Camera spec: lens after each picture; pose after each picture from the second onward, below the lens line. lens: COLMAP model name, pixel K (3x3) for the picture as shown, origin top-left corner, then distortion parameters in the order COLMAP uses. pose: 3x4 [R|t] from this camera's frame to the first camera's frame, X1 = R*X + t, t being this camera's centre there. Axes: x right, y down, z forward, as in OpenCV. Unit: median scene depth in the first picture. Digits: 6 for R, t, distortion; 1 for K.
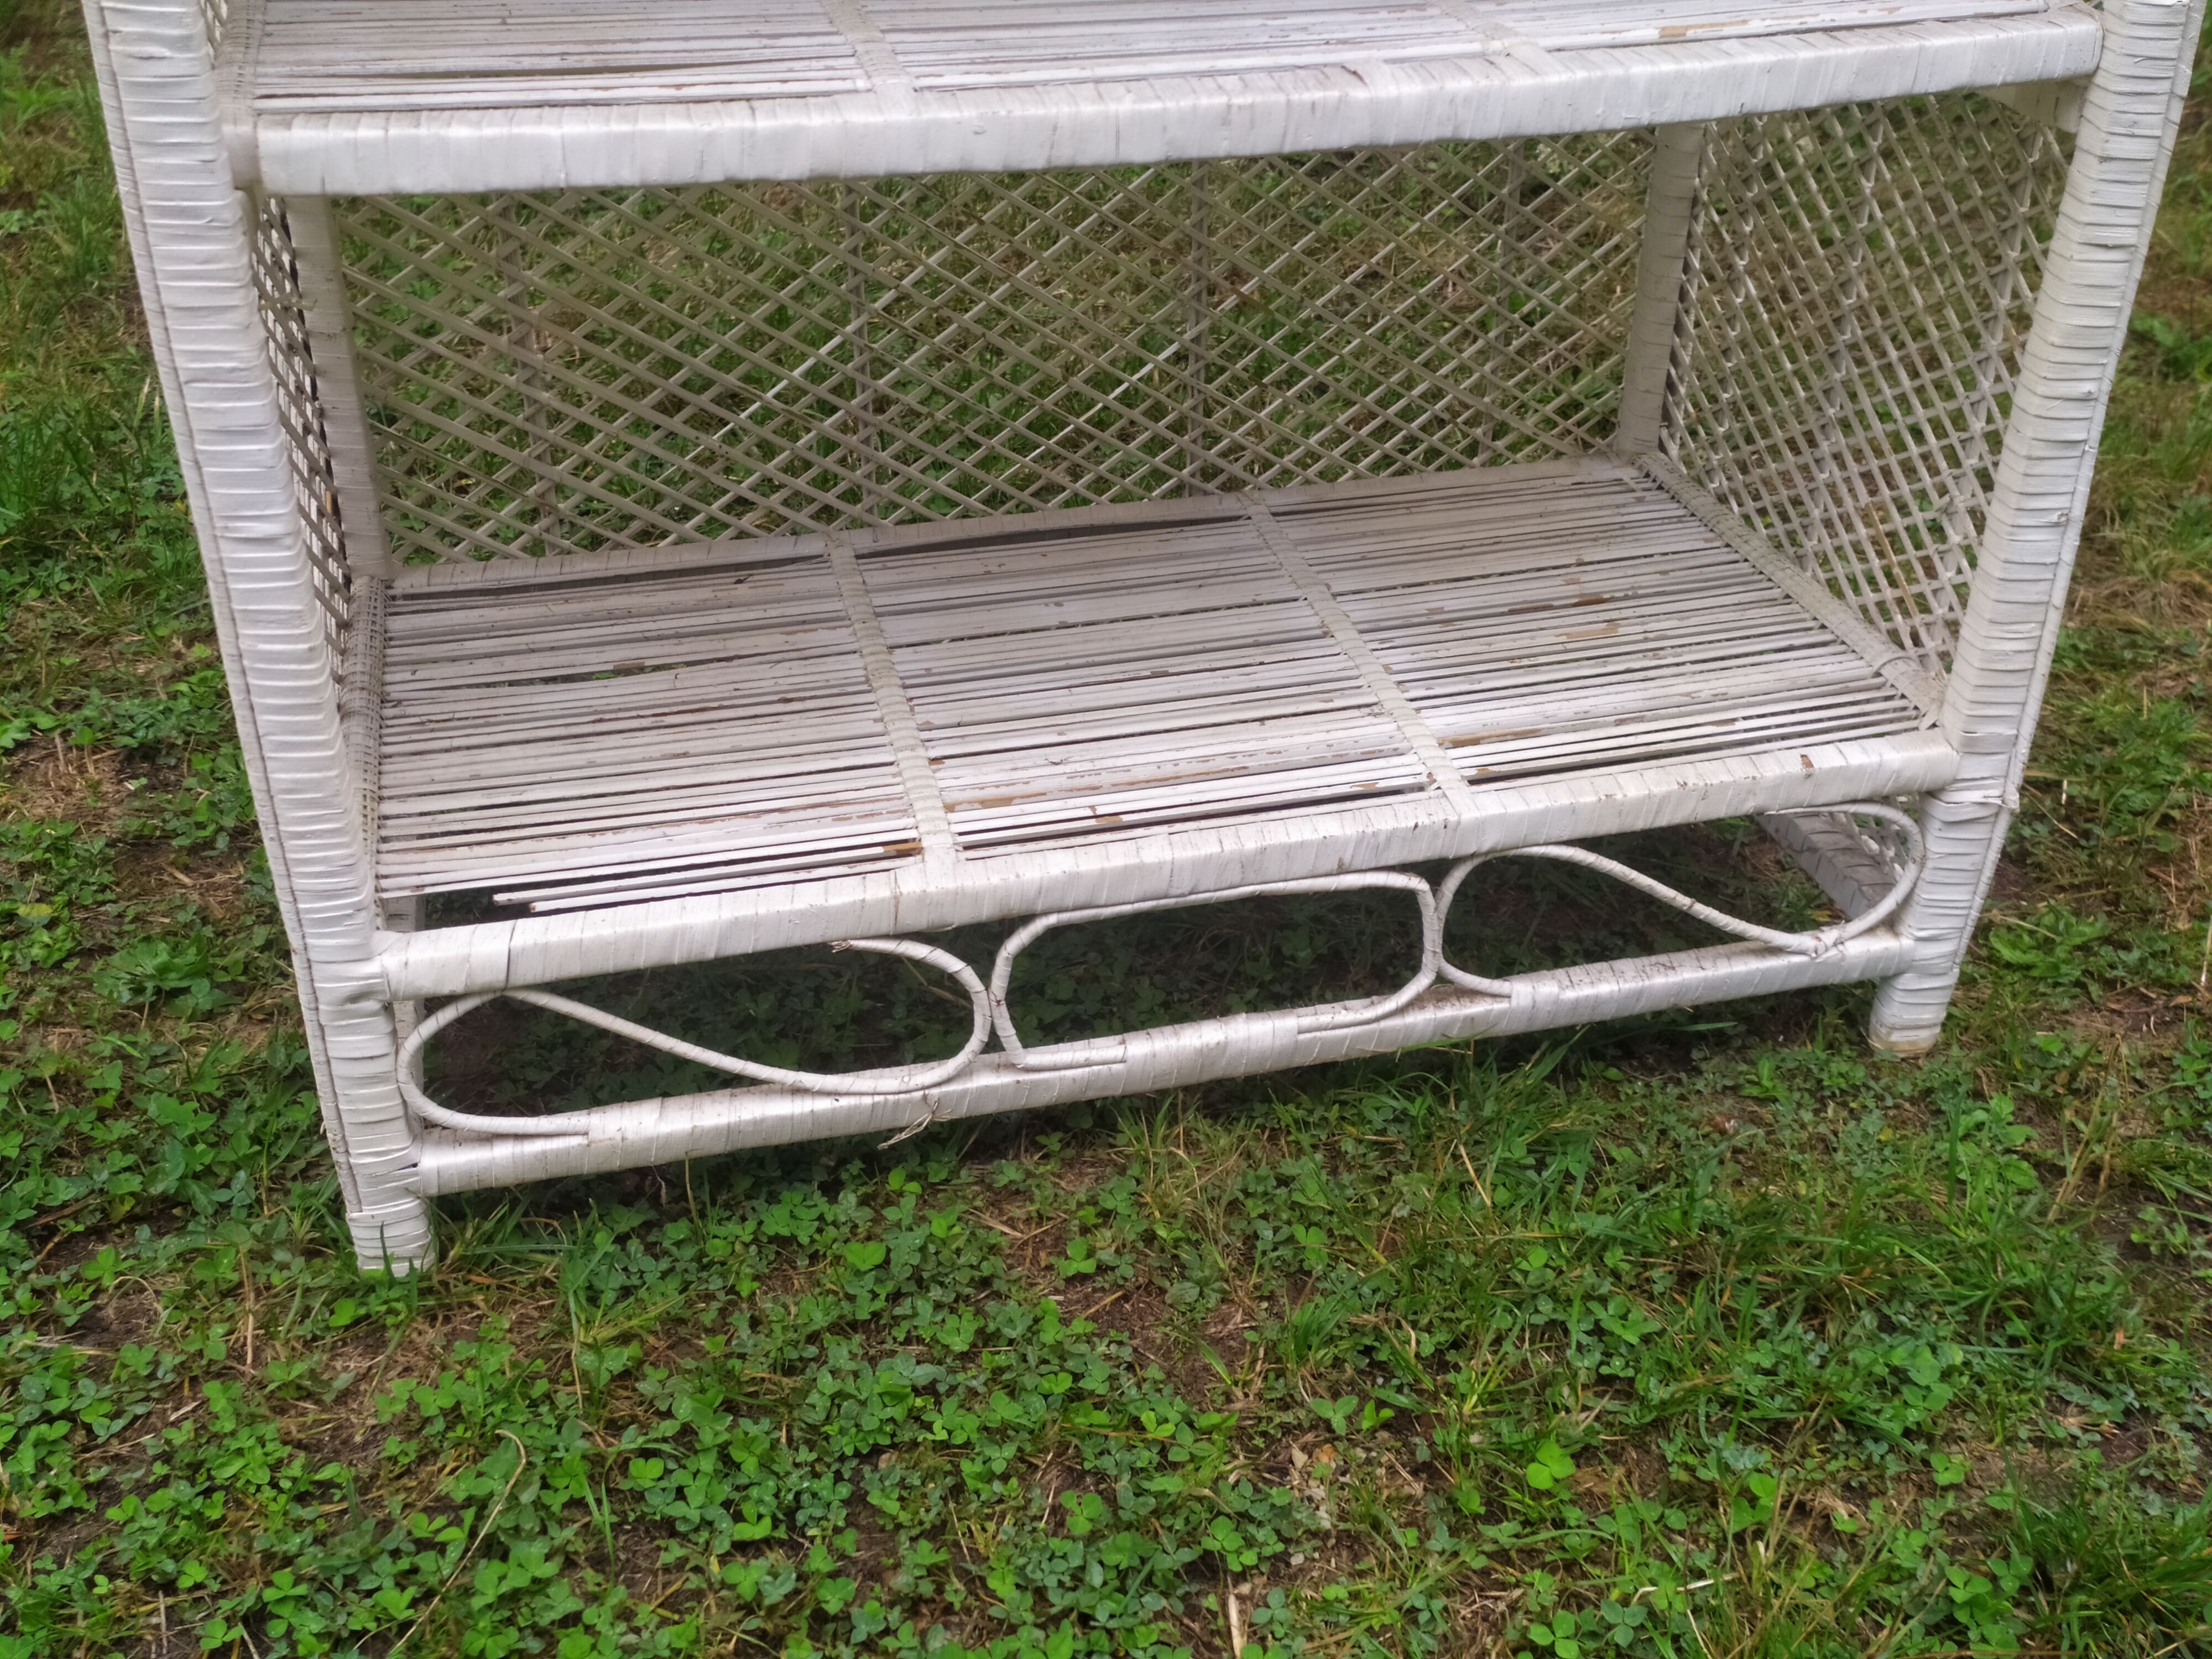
lens RADIAL K [[2336.2, 0, 1126.5], [0, 2336.2, 844.1], [0, 0, 1]] dist [0.045564, 0.000000]
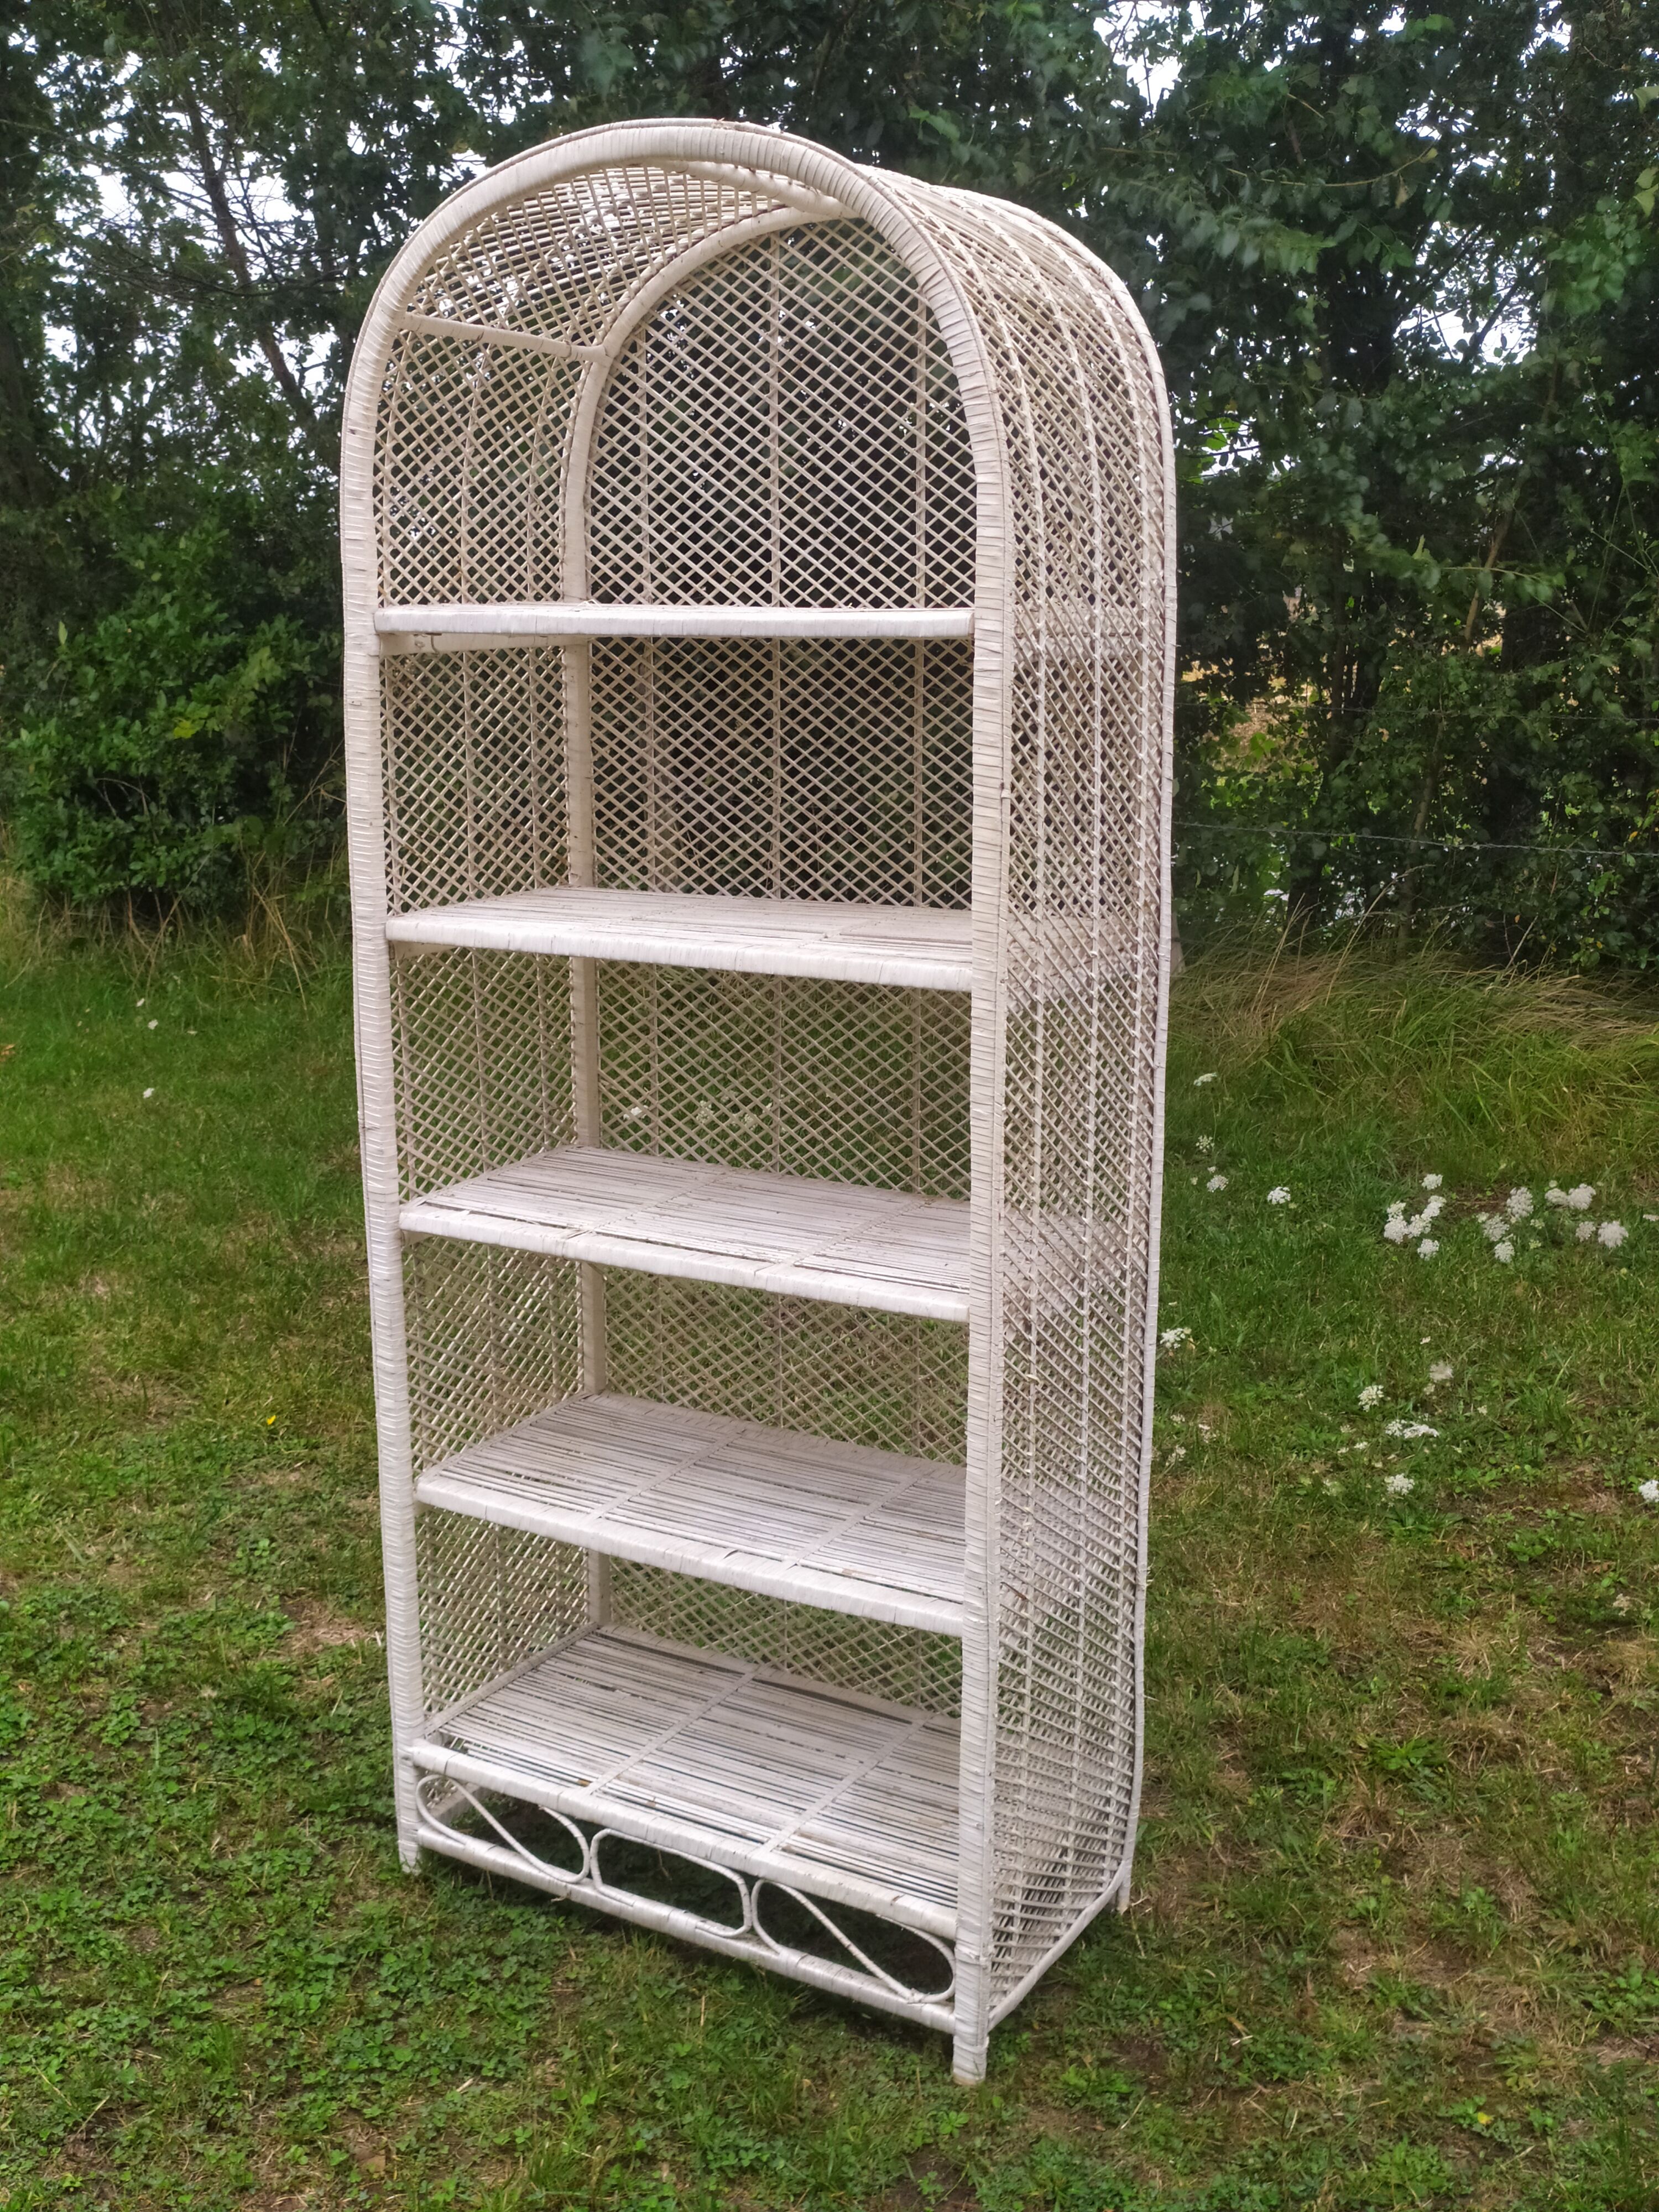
lens RADIAL K [[2336.2, 0, 820.3], [0, 2336.2, 1126.6], [0, 0, 1]] dist [0.045564, 0.000000]
pose [[0.697649, 0.154616, -0.699557, 1.717170], [-0.363870, 0.917592, -0.160071, -0.330601], [0.617158, 0.366222, 0.696418, -0.868711]]
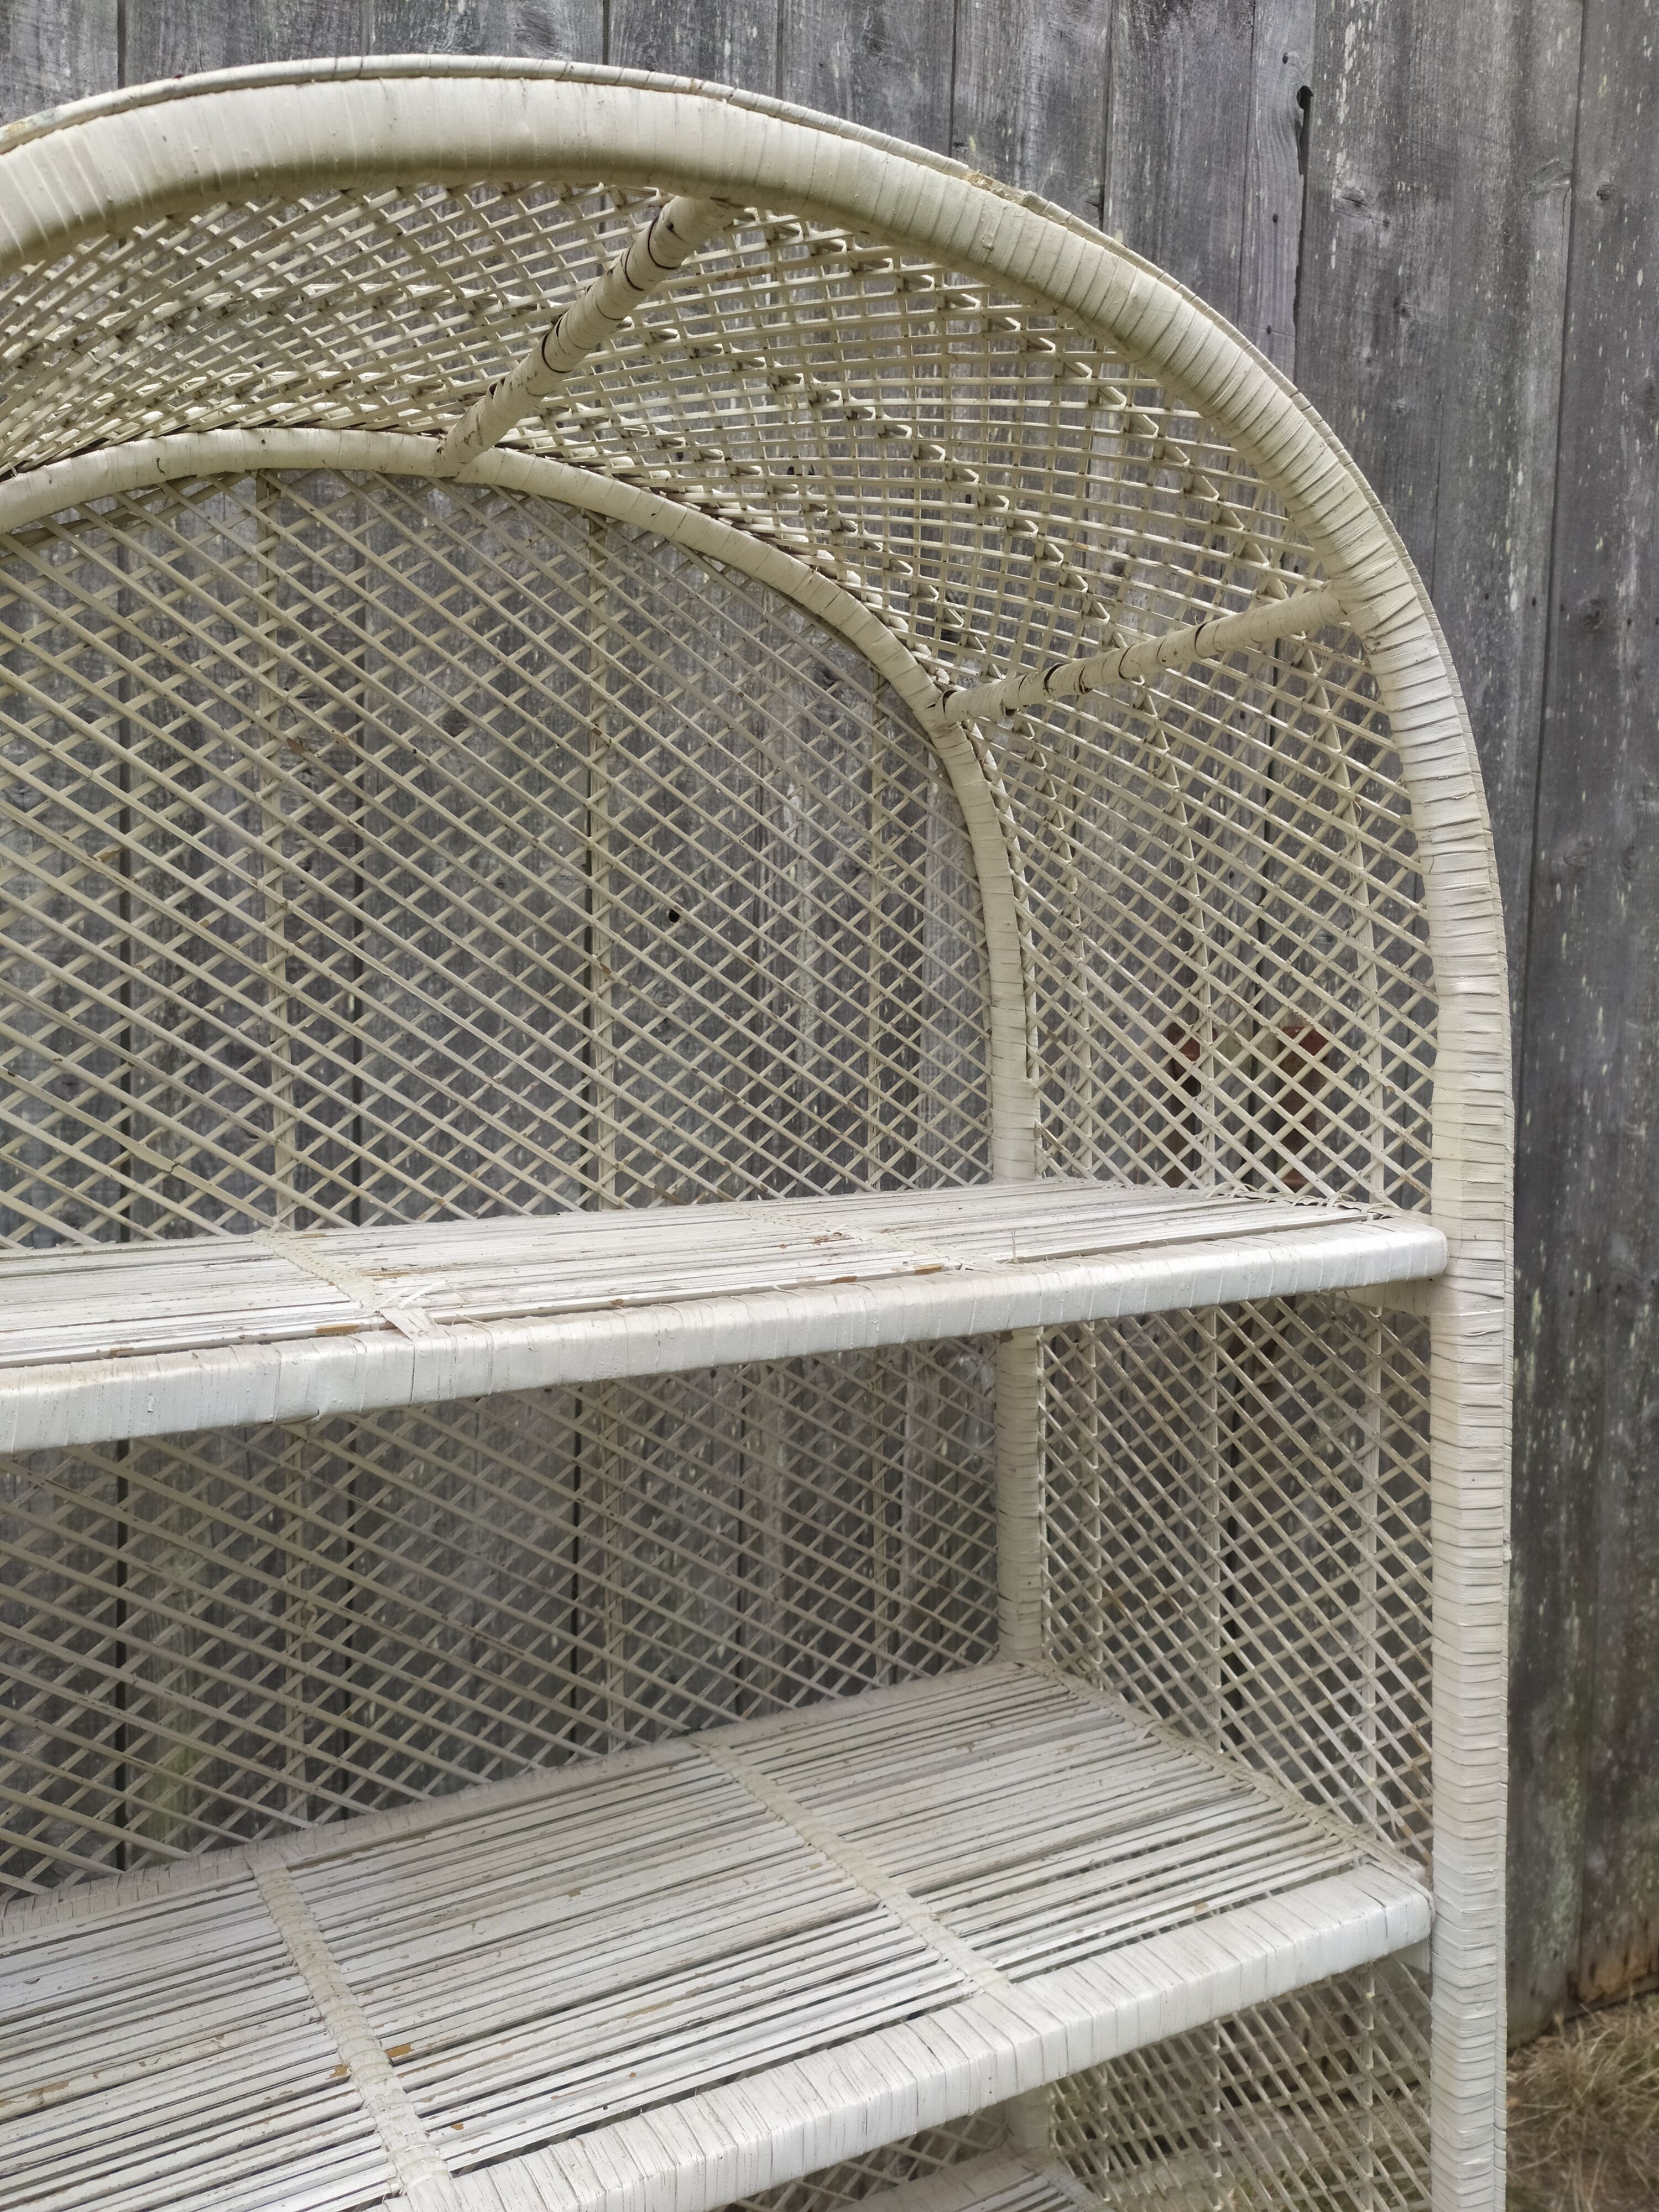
lens RADIAL K [[1818.3, 0, 820.2], [0, 1818.3, 1106.0], [0, 0, 1]] dist [0.055504, -0.047420]
pose [[0.969271, -0.037687, 0.243092, -0.086455], [0.146749, 0.881685, -0.448437, -0.809181], [-0.197430, 0.470331, 0.860122, -0.250956]]
